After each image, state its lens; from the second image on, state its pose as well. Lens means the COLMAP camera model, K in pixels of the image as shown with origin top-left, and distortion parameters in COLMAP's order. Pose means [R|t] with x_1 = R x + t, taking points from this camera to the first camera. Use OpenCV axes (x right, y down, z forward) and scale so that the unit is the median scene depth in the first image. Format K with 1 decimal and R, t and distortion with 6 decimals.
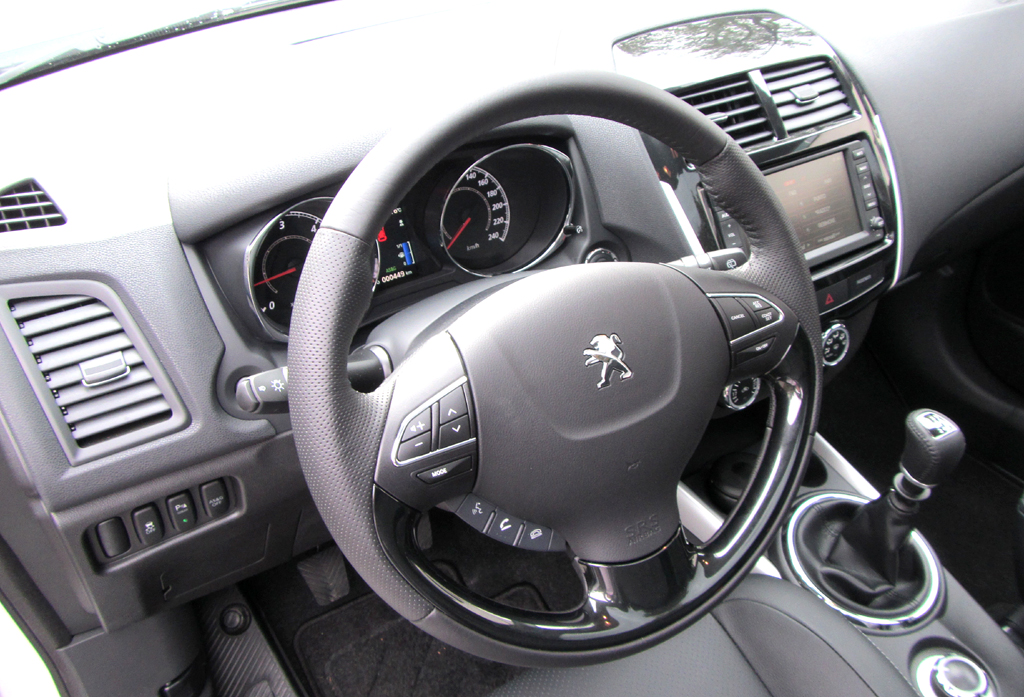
lens RADIAL K [[893.4, 0, 511.7], [0, 893.4, 347.8], [0, 0, 1]] dist [0.004269, 0.000236]
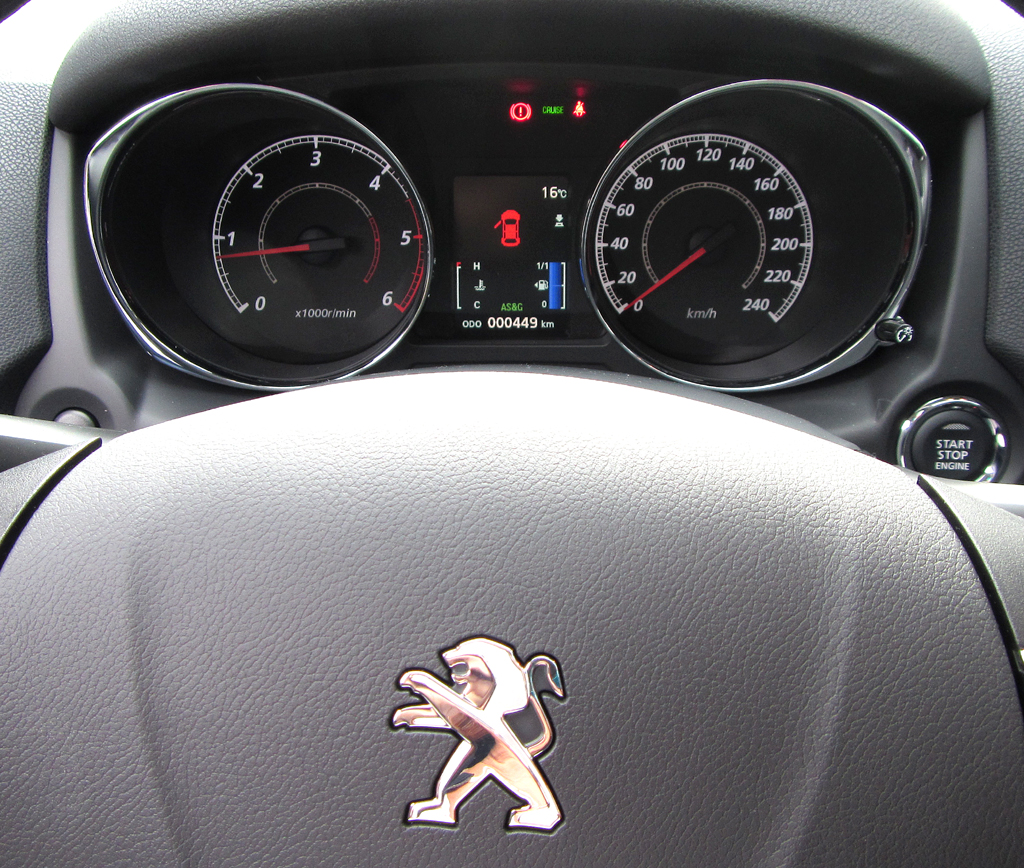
lens RADIAL K [[1084.3, 0, 512.0], [0, 1084.3, 435.3], [0, 0, 1]] dist [0.008419, 0.000000]
pose [[0.829859, 0.325274, -0.453356, 0.157670], [-0.324753, 0.942271, 0.081607, -0.069459], [0.453729, 0.079507, 0.887586, 0.472797]]
